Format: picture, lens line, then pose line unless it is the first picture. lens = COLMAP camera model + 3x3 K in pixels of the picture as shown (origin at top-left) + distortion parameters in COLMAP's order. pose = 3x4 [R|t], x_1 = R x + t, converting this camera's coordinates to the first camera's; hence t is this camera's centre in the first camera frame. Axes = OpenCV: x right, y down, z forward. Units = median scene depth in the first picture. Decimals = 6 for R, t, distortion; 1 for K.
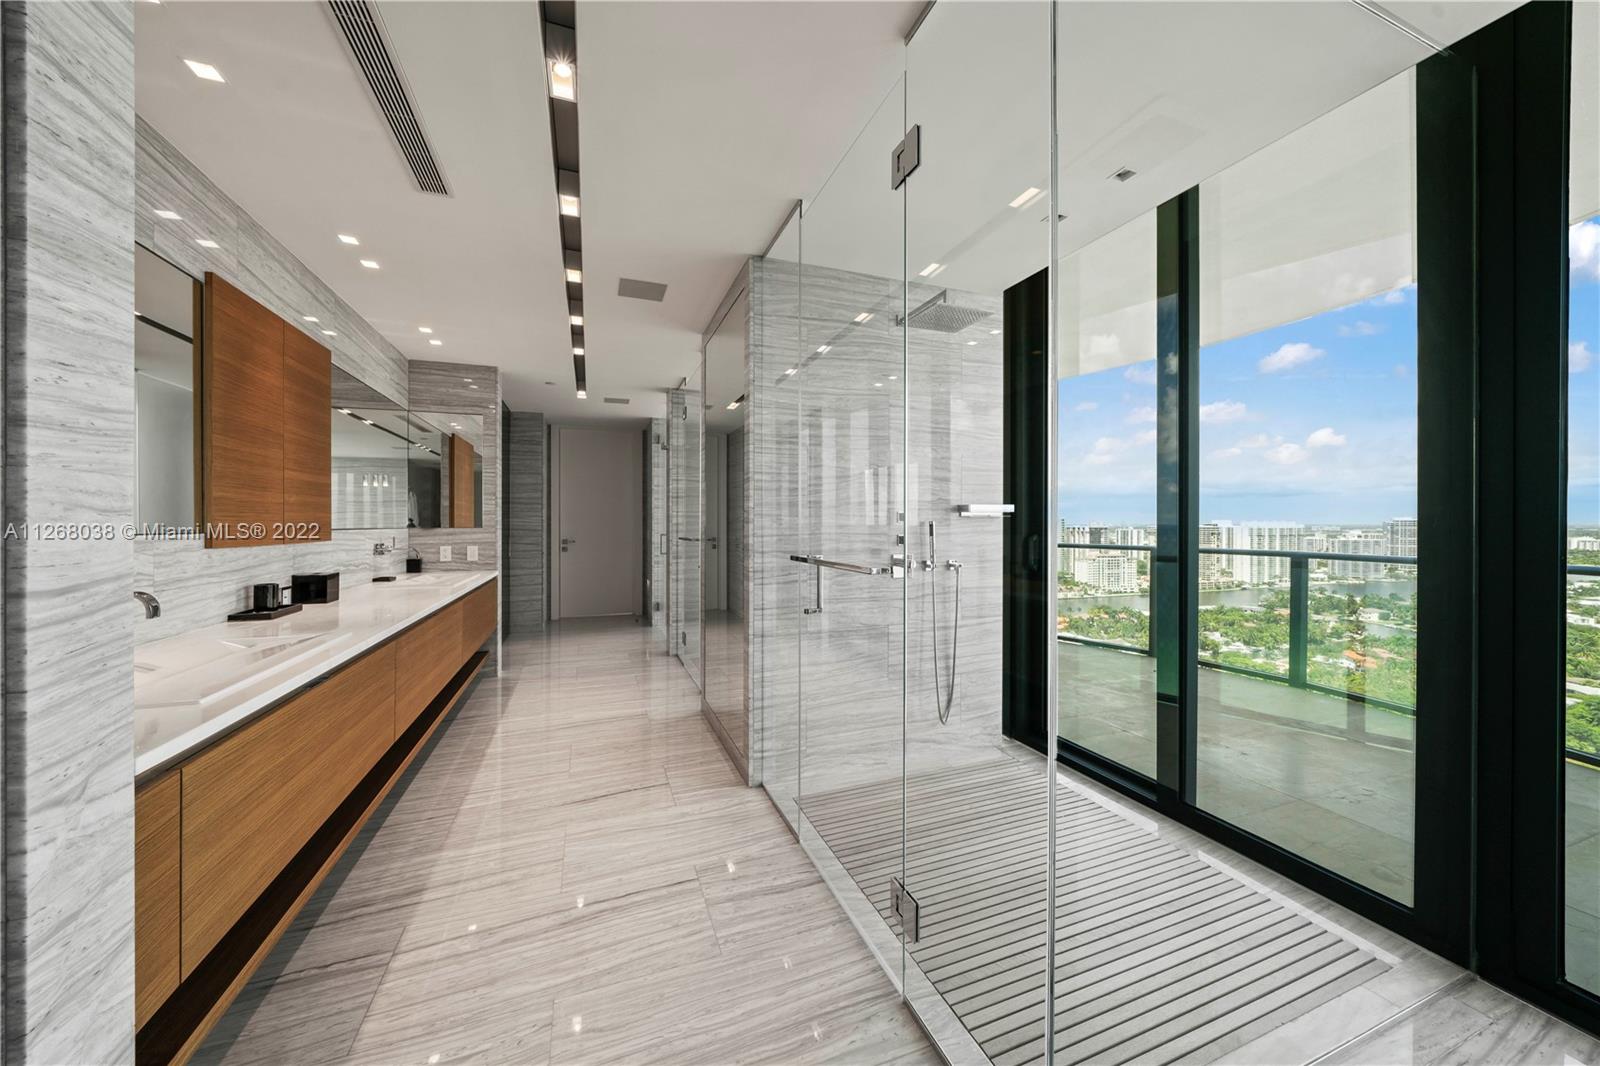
lens RADIAL K [[547.3, 0, 787.5], [0, 547.3, 517.6], [0, 0, 1]] dist [-0.001404, -0.000108]
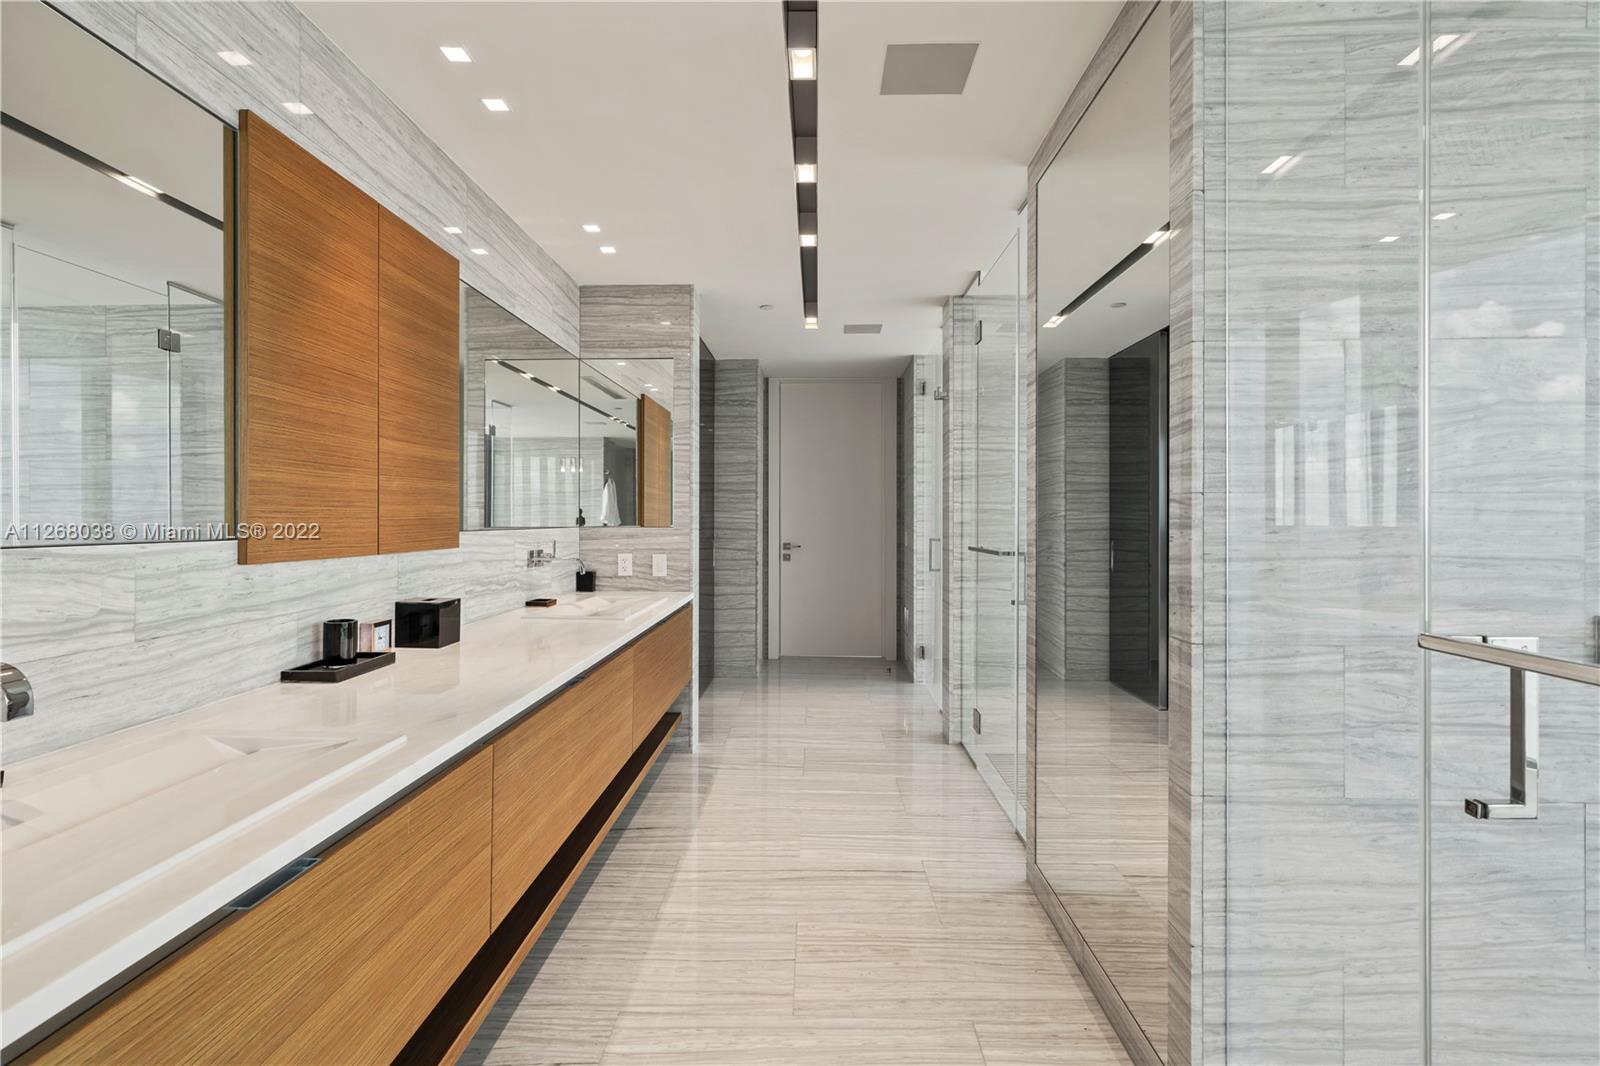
lens RADIAL K [[738.2, 0, 798.3], [0, 738.2, 517.1], [0, 0, 1]] dist [-0.000039, 0.000004]
pose [[0.931811, 0.004572, -0.362915, -0.114402], [-0.001331, 0.999957, 0.009179, -0.002942], [0.362941, -0.008070, 0.931777, 0.282565]]
